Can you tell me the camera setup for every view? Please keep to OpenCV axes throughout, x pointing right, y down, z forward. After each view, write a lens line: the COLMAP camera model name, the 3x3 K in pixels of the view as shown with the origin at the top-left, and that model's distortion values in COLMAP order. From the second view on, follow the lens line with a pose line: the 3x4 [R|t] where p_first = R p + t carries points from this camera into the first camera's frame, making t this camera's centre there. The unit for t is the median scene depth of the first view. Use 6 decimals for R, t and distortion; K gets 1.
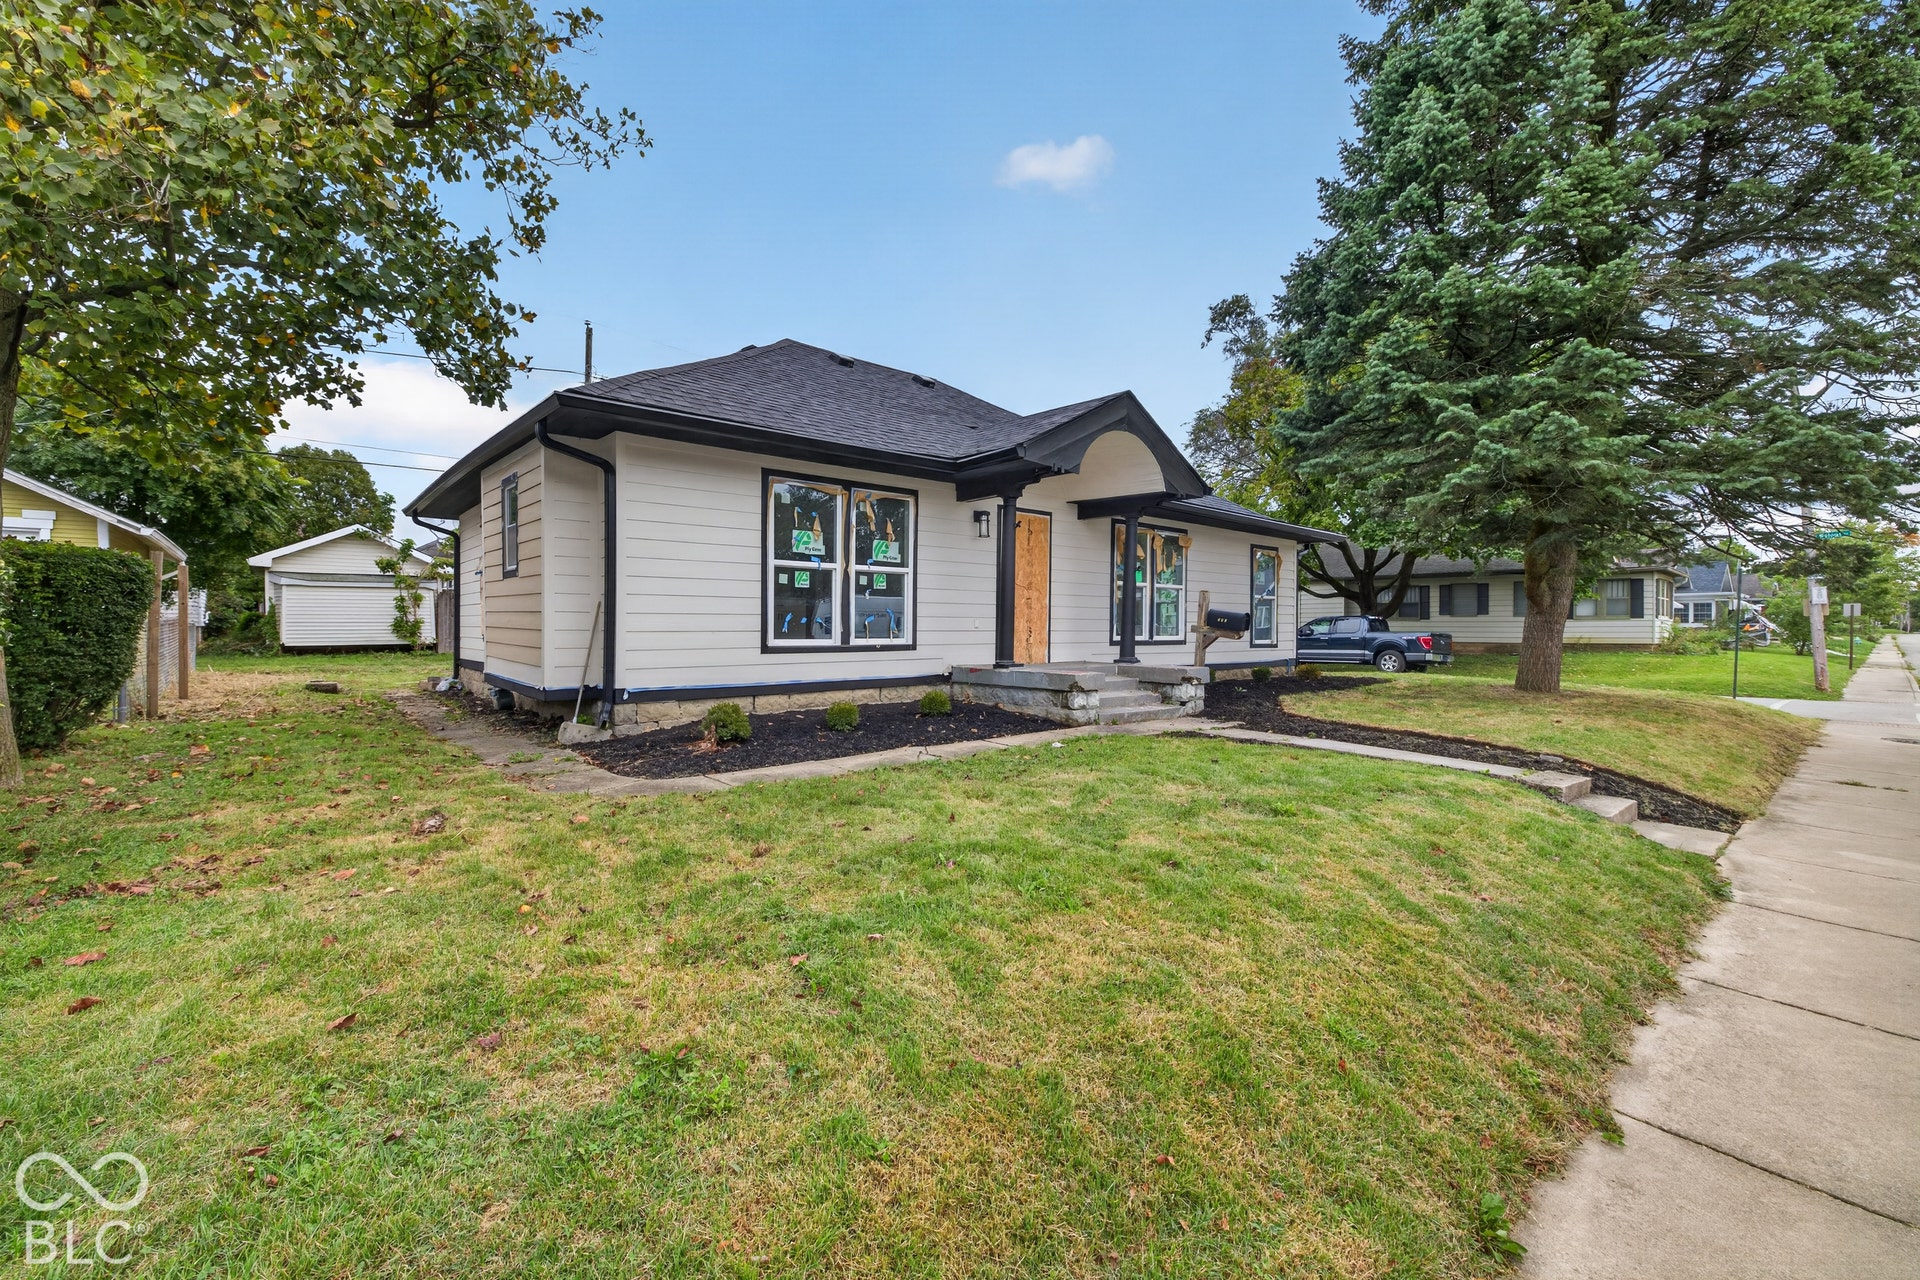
lens RADIAL K [[792.0, 0, 961.4], [0, 792.0, 637.2], [0, 0, 1]] dist [-0.001415, -0.000050]
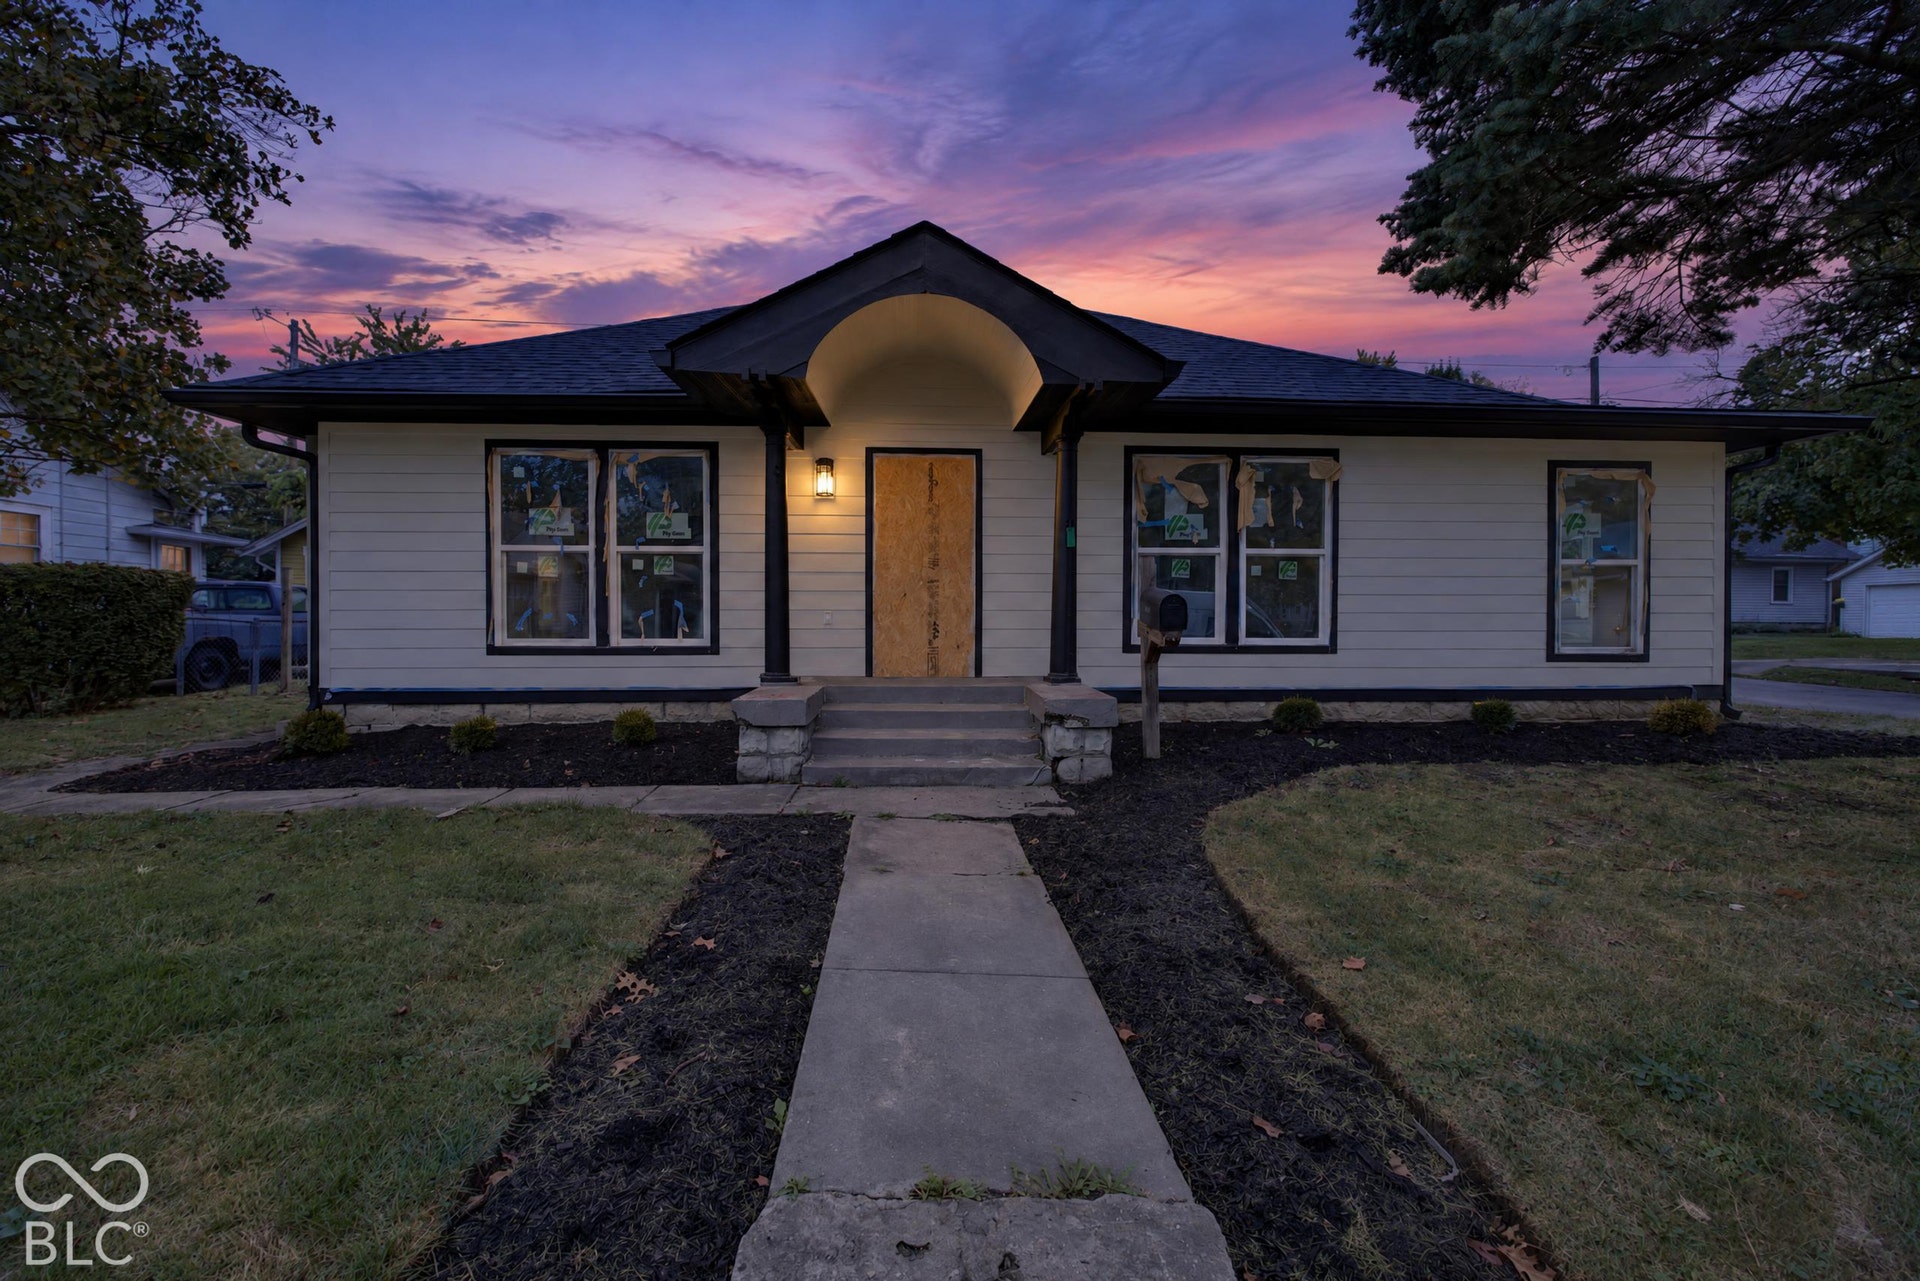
lens RADIAL K [[792.0, 0, 955.0], [0, 792.0, 631.4], [0, 0, 1]] dist [-0.001415, -0.000050]
pose [[0.786146, 0.003084, -0.618033, 0.620856], [-0.005451, 0.999983, -0.001944, -0.005102], [0.618017, 0.004897, 0.786150, 0.577664]]
